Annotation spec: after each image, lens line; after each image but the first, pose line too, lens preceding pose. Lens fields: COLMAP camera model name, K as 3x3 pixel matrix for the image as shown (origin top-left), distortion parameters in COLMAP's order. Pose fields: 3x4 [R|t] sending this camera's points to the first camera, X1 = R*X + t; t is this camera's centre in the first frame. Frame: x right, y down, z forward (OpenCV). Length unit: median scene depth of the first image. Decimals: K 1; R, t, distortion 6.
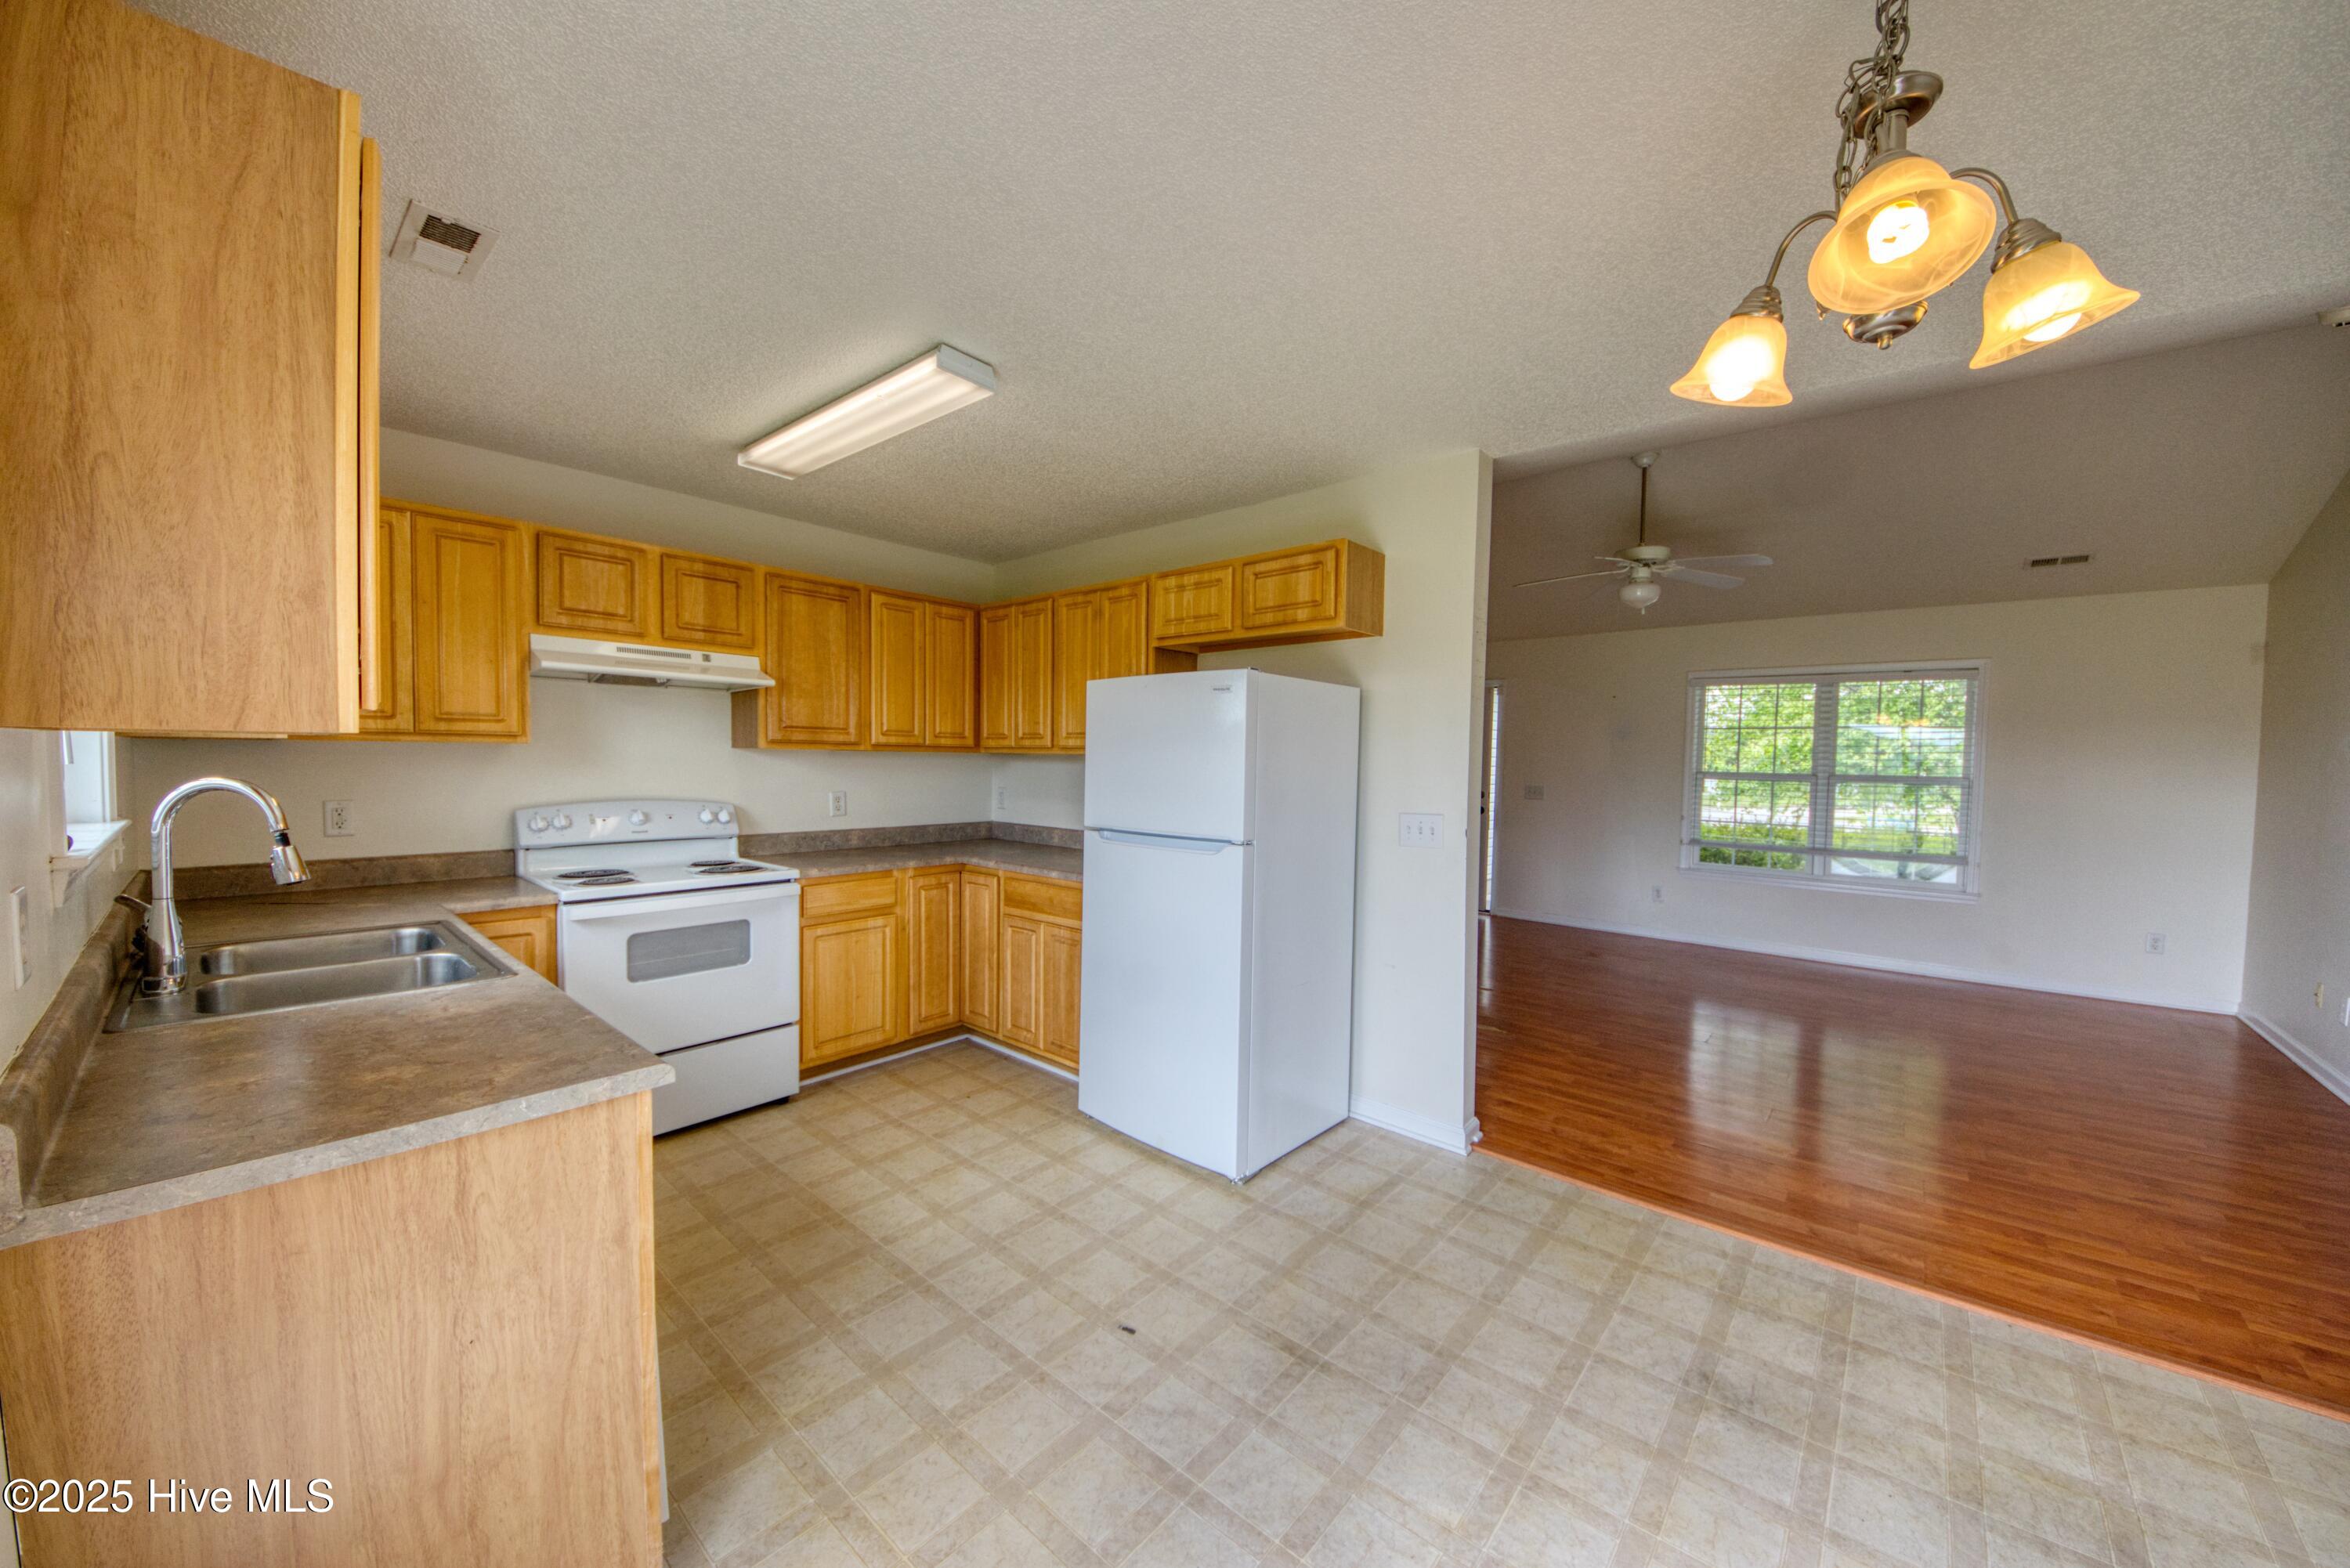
lens RADIAL K [[834.2, 0, 1181.2], [0, 834.2, 790.4], [0, 0, 1]] dist [0.041122, -0.030365]
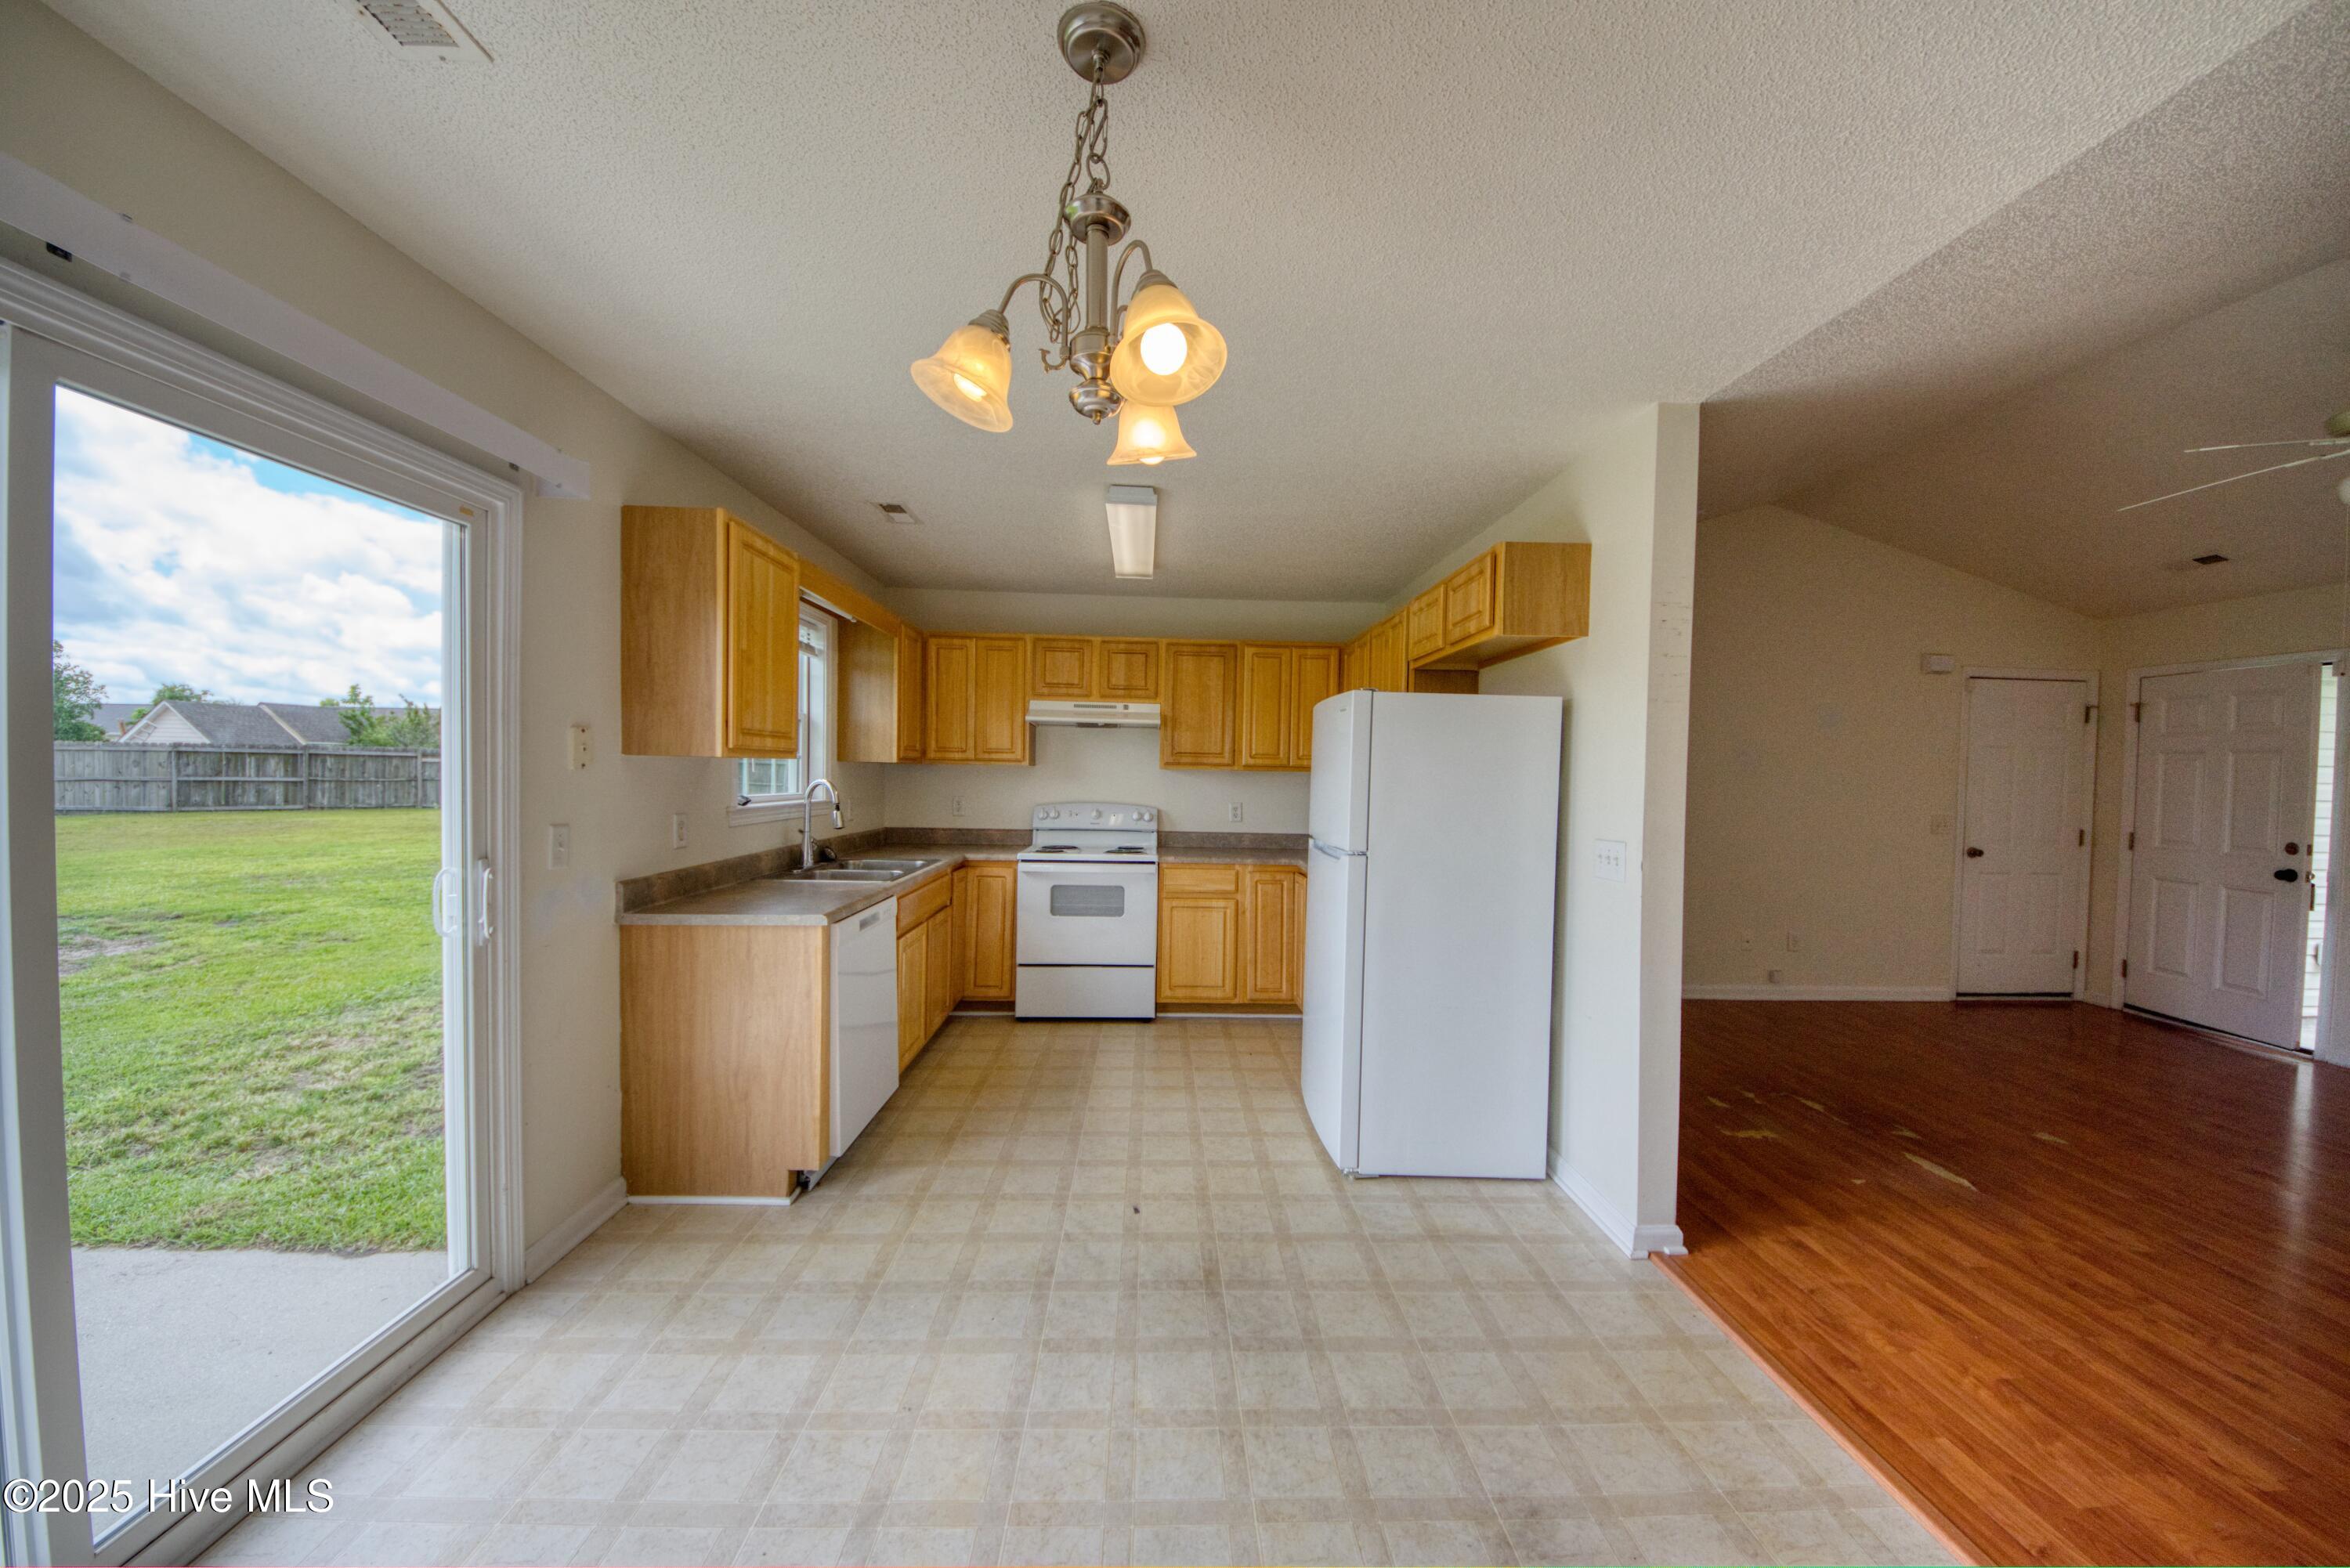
lens RADIAL K [[834.2, 0, 1181.2], [0, 834.2, 790.4], [0, 0, 1]] dist [0.041122, -0.030365]
pose [[0.677043, 0.014064, -0.735809, 0.586170], [-0.037272, 0.999190, -0.015197, 0.006300], [0.734999, 0.037714, 0.677018, 0.094365]]
